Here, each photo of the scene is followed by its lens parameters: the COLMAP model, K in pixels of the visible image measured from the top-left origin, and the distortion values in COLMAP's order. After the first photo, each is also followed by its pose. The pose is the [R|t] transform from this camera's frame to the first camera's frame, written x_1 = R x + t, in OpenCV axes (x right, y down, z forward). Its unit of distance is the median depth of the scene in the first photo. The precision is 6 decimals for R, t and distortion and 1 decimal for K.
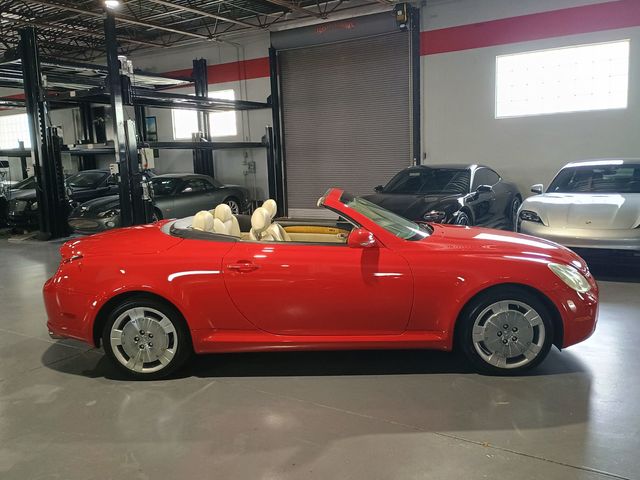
lens RADIAL K [[564.2, 0, 329.3], [0, 564.2, 239.5], [0, 0, 1]] dist [0.098566, -0.147970]
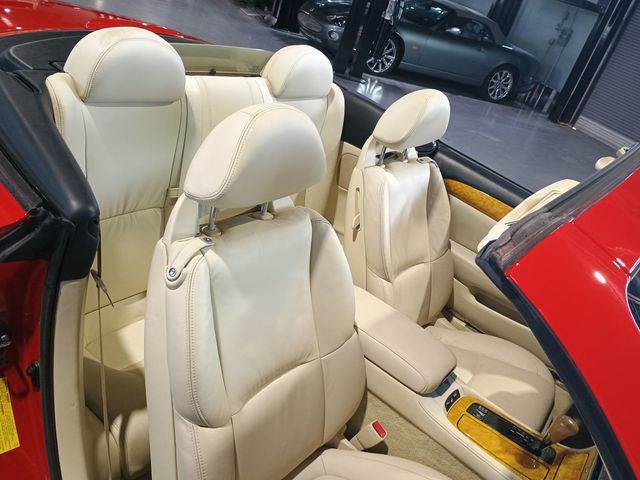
lens RADIAL K [[564.2, 0, 329.3], [0, 564.2, 239.5], [0, 0, 1]] dist [0.098566, -0.147970]
pose [[0.790765, 0.503611, -0.347946, 0.006131], [-0.401679, 0.855846, 0.325854, -0.034728], [0.461892, -0.117911, 0.879064, 0.276279]]
